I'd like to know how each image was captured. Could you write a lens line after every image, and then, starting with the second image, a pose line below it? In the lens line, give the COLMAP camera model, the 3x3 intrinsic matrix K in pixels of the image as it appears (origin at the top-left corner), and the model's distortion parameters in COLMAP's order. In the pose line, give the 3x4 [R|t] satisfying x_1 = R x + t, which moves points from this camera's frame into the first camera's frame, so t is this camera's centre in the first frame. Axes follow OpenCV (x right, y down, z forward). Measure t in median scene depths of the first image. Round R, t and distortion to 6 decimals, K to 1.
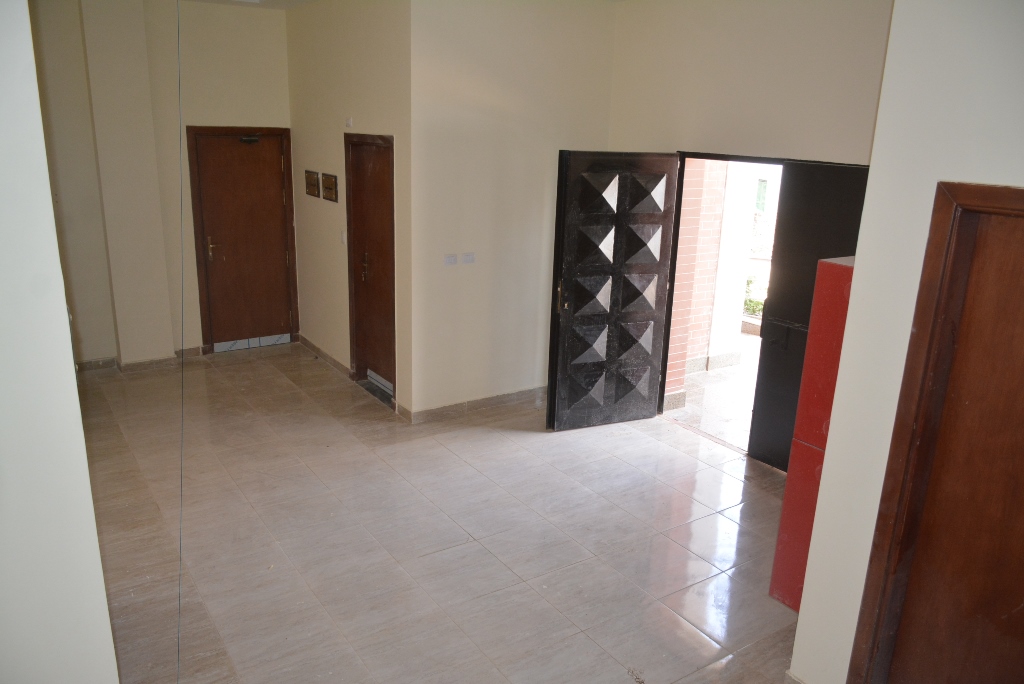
lens RADIAL K [[787.6, 0, 512.0], [0, 787.6, 342.1], [0, 0, 1]] dist [-0.016439, -0.001854]
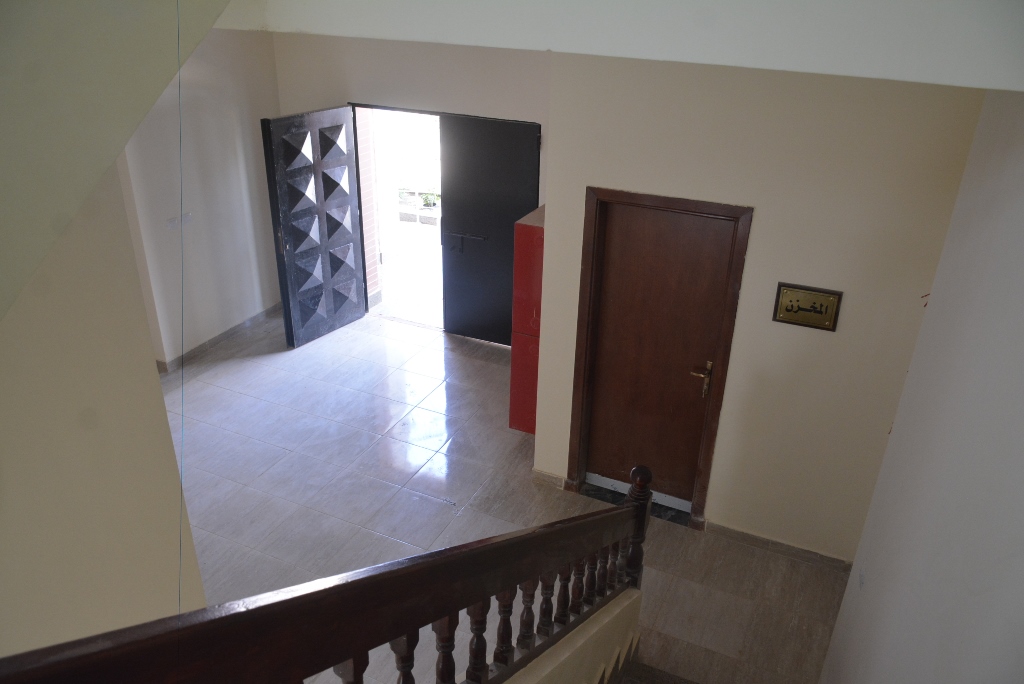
lens RADIAL K [[787.6, 0, 511.0], [0, 787.6, 342.2], [0, 0, 1]] dist [-0.016439, -0.001854]
pose [[0.857689, -0.241232, 0.454066, -0.212229], [0.148482, 0.961689, 0.230449, -0.128149], [-0.492262, -0.130233, 0.860649, -0.213312]]
